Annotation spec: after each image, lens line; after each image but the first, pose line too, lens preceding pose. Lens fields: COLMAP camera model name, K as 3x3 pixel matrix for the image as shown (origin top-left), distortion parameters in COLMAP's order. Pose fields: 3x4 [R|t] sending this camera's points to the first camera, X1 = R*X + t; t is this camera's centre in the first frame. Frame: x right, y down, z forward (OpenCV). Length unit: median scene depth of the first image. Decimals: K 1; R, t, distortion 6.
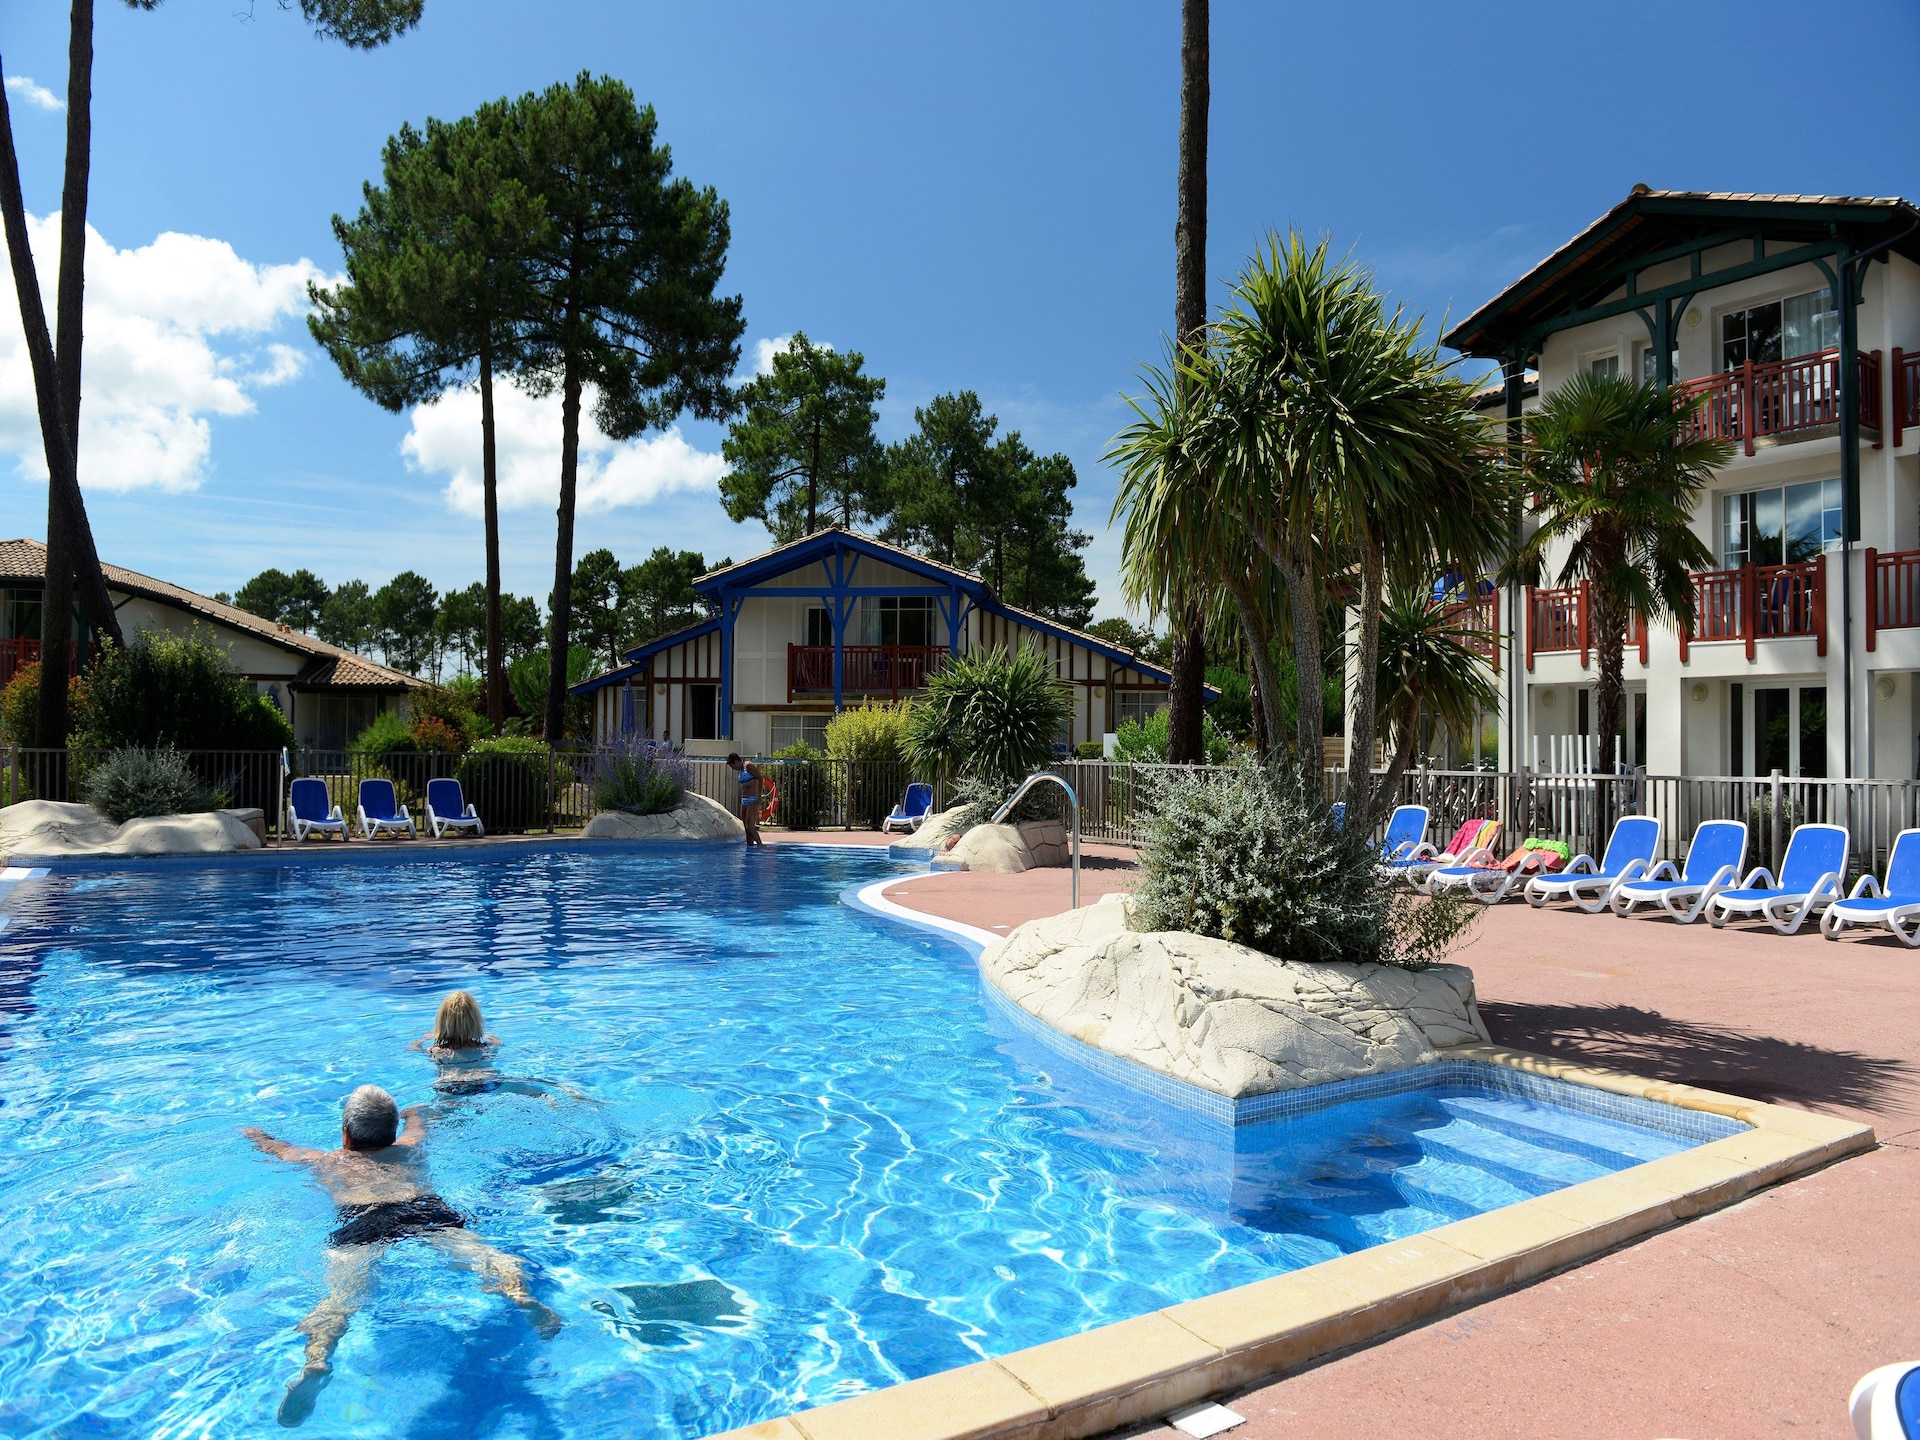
lens RADIAL K [[1203.3, 0, 959.3], [0, 1203.3, 755.2], [0, 0, 1]] dist [-0.035977, -0.002008]
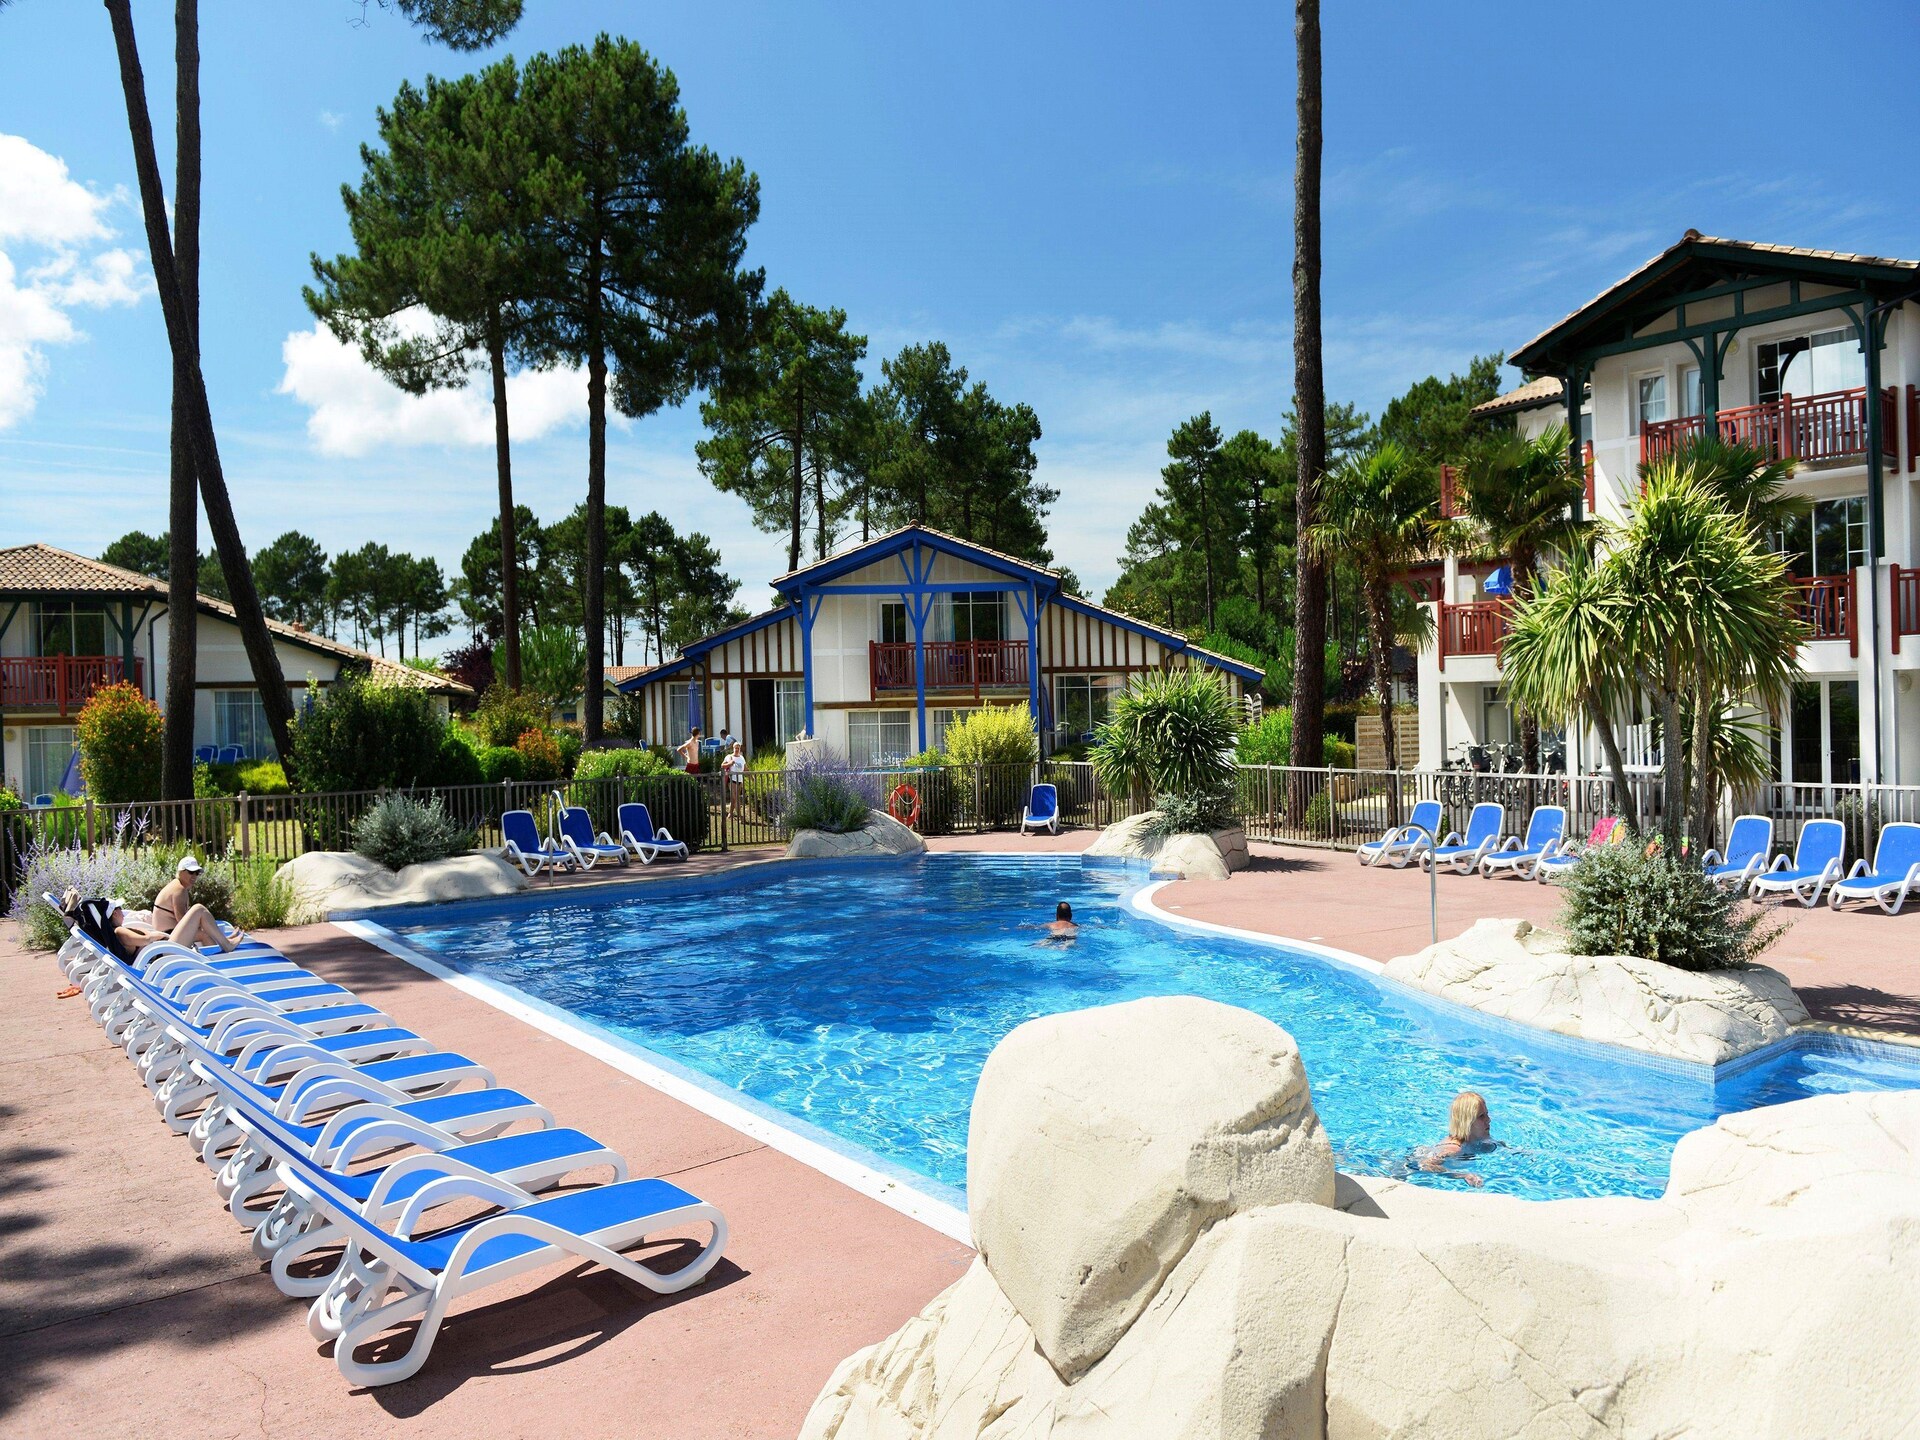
lens RADIAL K [[1362.6, 0, 960.0], [0, 1362.6, 720.0], [0, 0, 1]] dist [-0.039895, 0.004398]
pose [[0.992144, -0.027089, 0.122131, -0.190231], [0.024603, 0.999459, 0.021818, -0.046092], [-0.122656, -0.018641, 0.992274, -0.124423]]
